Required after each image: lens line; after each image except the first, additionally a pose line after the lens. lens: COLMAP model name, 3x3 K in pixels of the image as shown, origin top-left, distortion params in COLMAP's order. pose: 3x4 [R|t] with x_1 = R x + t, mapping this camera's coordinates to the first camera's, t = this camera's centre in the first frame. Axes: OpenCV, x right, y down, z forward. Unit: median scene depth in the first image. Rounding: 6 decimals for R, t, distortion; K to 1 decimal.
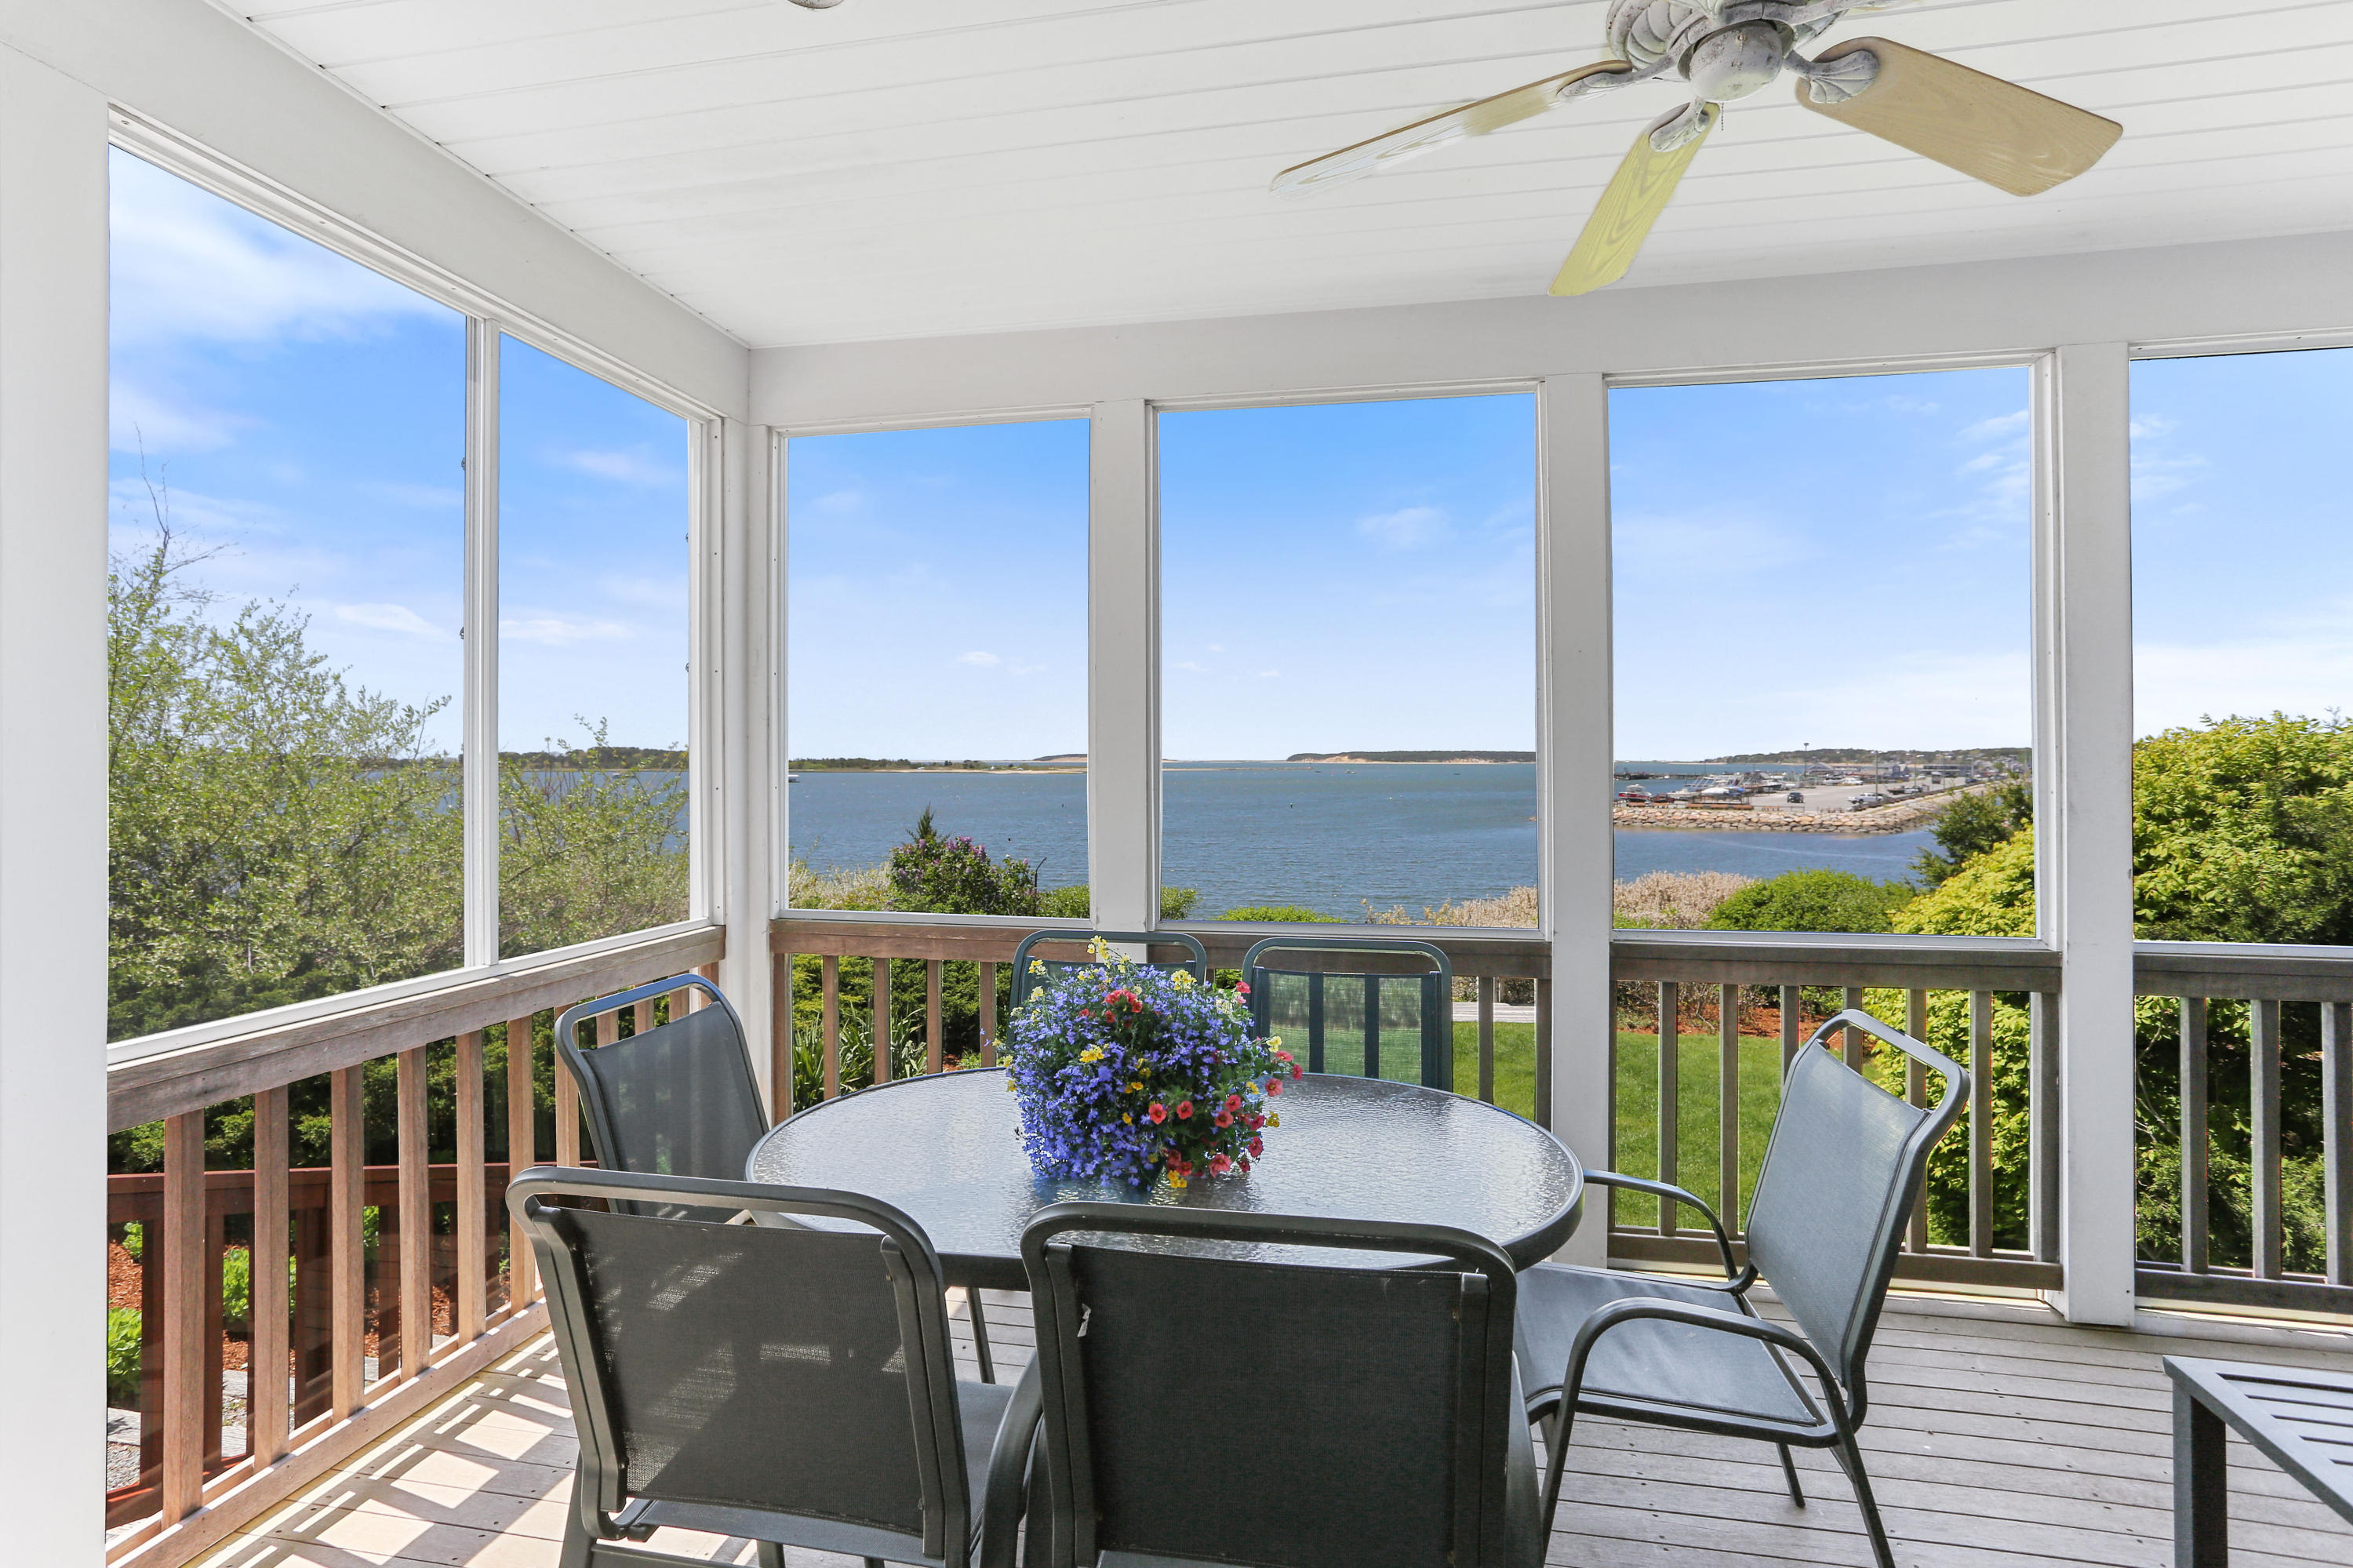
lens RADIAL K [[1187.5, 0, 1136.4], [0, 1187.5, 742.9], [0, 0, 1]] dist [-0.026881, 0.025090]
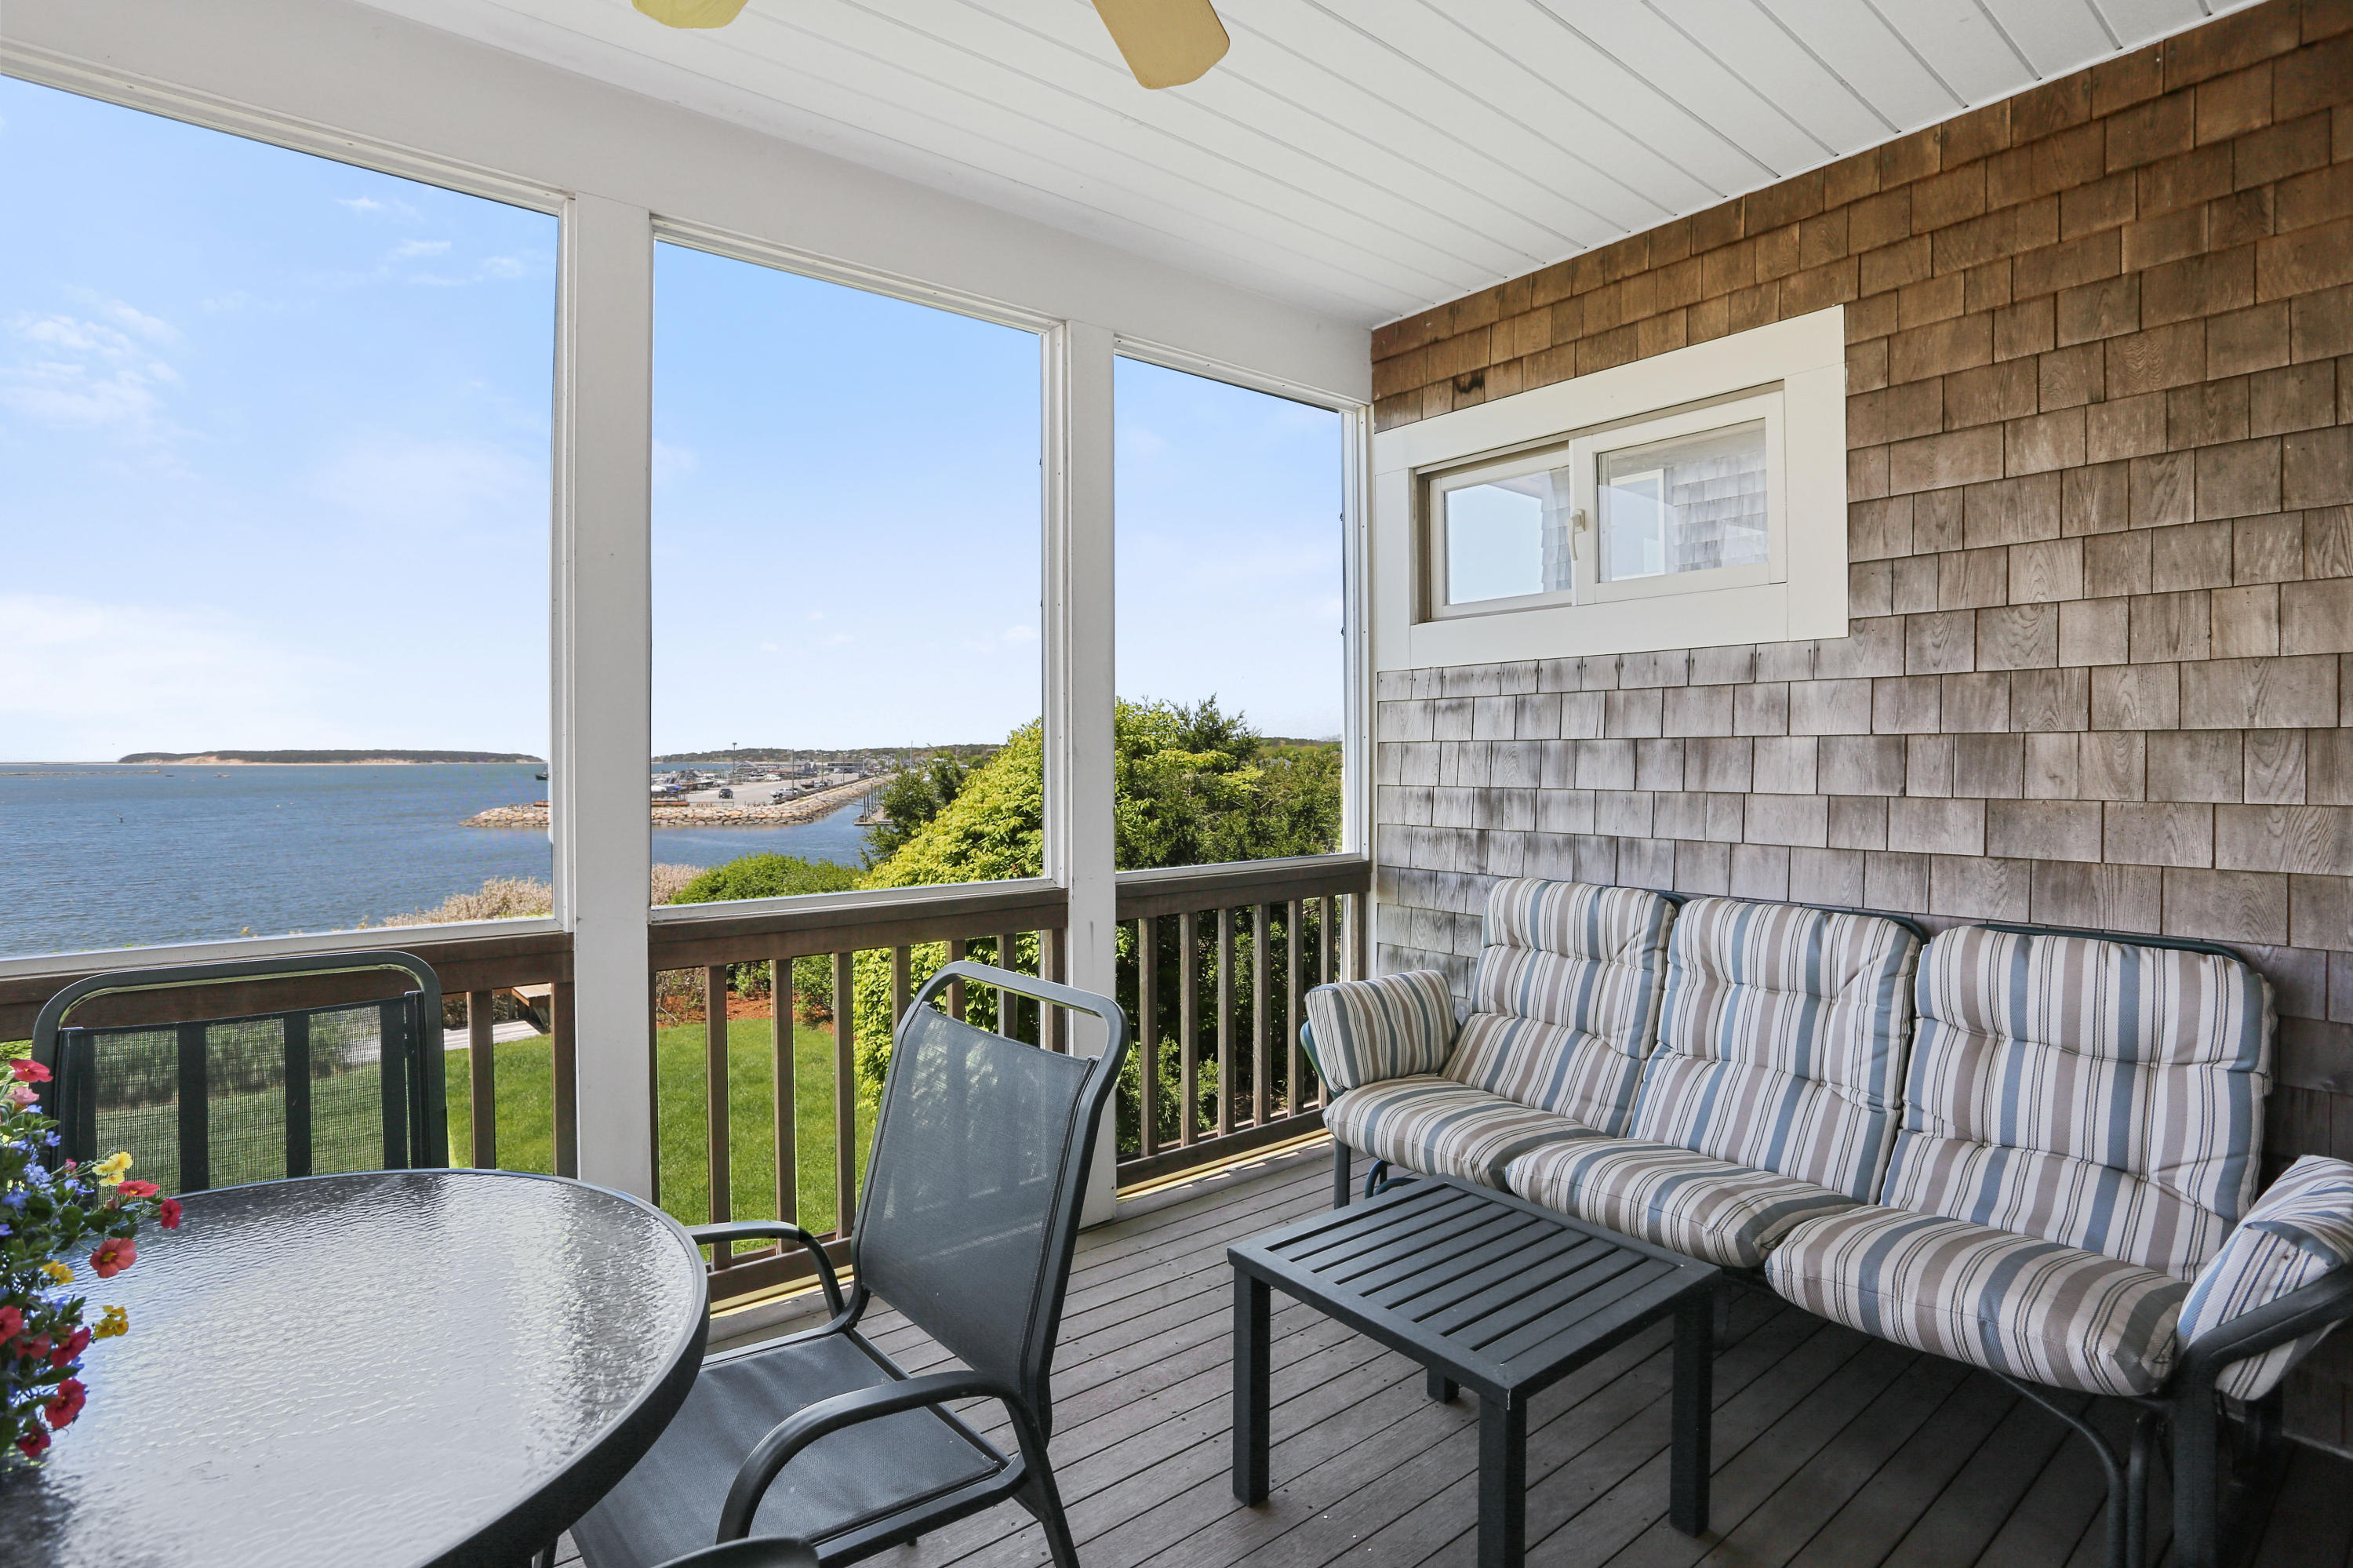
lens RADIAL K [[1189.5, 0, 1150.8], [0, 1189.5, 750.2], [0, 0, 1]] dist [-0.063126, 0.027182]
pose [[0.652991, 0.002816, 0.757361, 0.021742], [-0.006488, 0.999977, 0.001876, 0.046018], [-0.757338, -0.006139, 0.652994, 0.222381]]
